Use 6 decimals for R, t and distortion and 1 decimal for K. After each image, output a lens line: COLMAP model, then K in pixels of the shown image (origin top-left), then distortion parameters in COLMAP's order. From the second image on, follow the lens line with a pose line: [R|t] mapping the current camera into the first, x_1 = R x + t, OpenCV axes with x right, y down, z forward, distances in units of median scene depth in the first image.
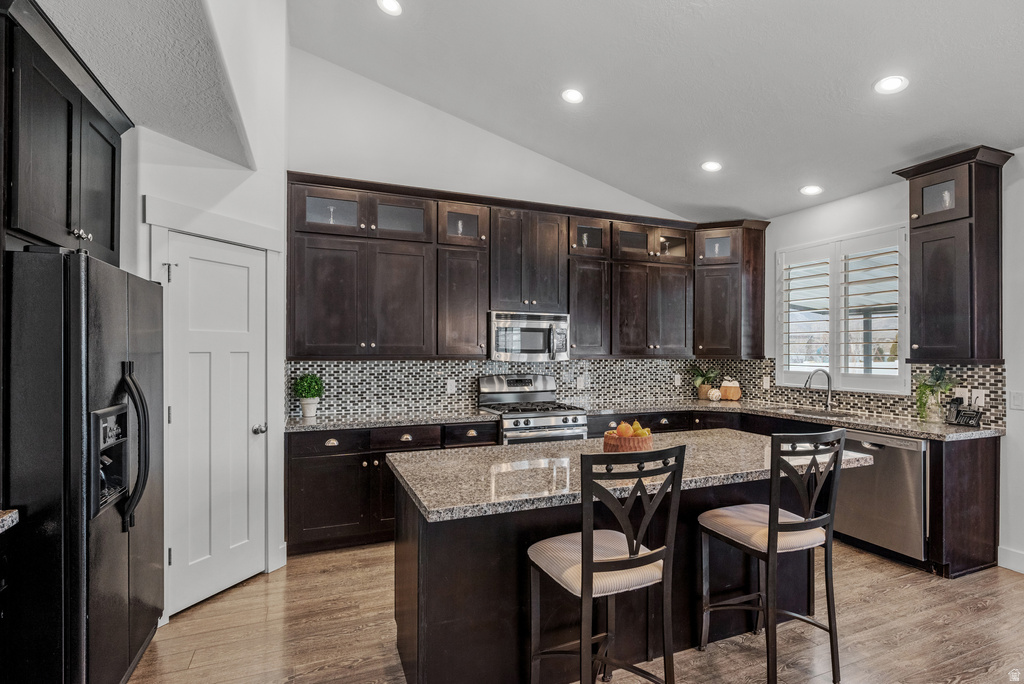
lens RADIAL K [[502.7, 0, 518.3], [0, 502.7, 350.6], [0, 0, 1]] dist [0.000612, 0.000030]
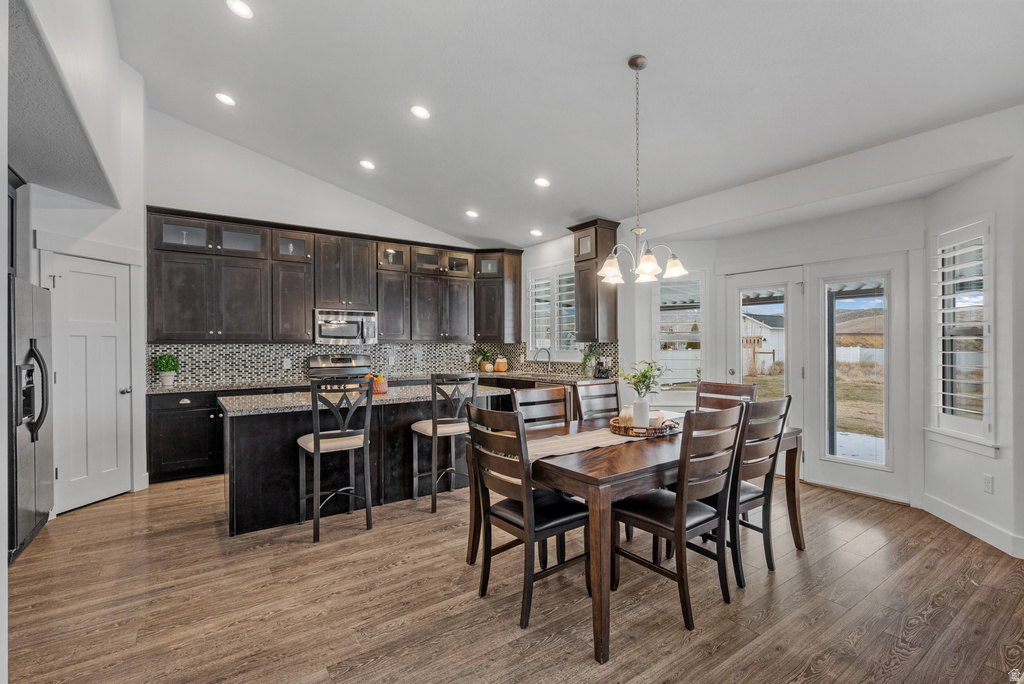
lens RADIAL K [[468.2, 0, 515.4], [0, 468.2, 345.7], [0, 0, 1]] dist [0.001973, -0.000135]
pose [[0.974356, -0.008413, 0.224855, 0.213230], [0.007954, 0.999964, 0.002947, 0.027578], [-0.224871, -0.001083, 0.974388, -0.438253]]
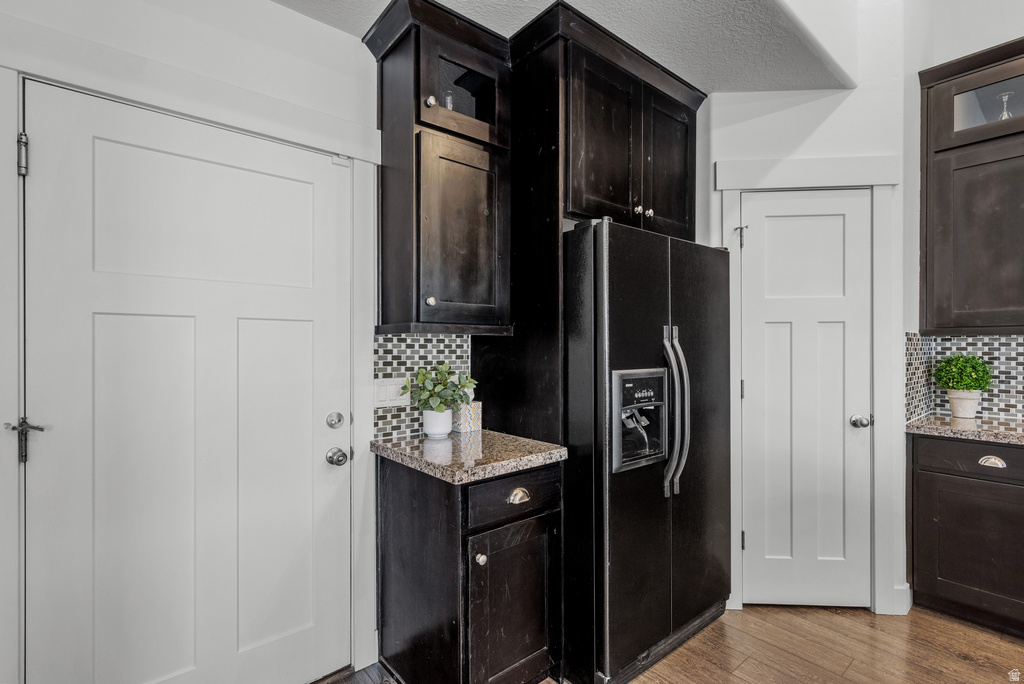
lens RADIAL K [[483.0, 0, 514.1], [0, 483.0, 345.4], [0, 0, 1]] dist [-0.000201, 0.000364]
pose [[0.304756, 0.000761, -0.952430, 0.023317], [0.003279, 0.999993, 0.001848, 0.029575], [0.952425, -0.003686, 0.304752, 0.216516]]
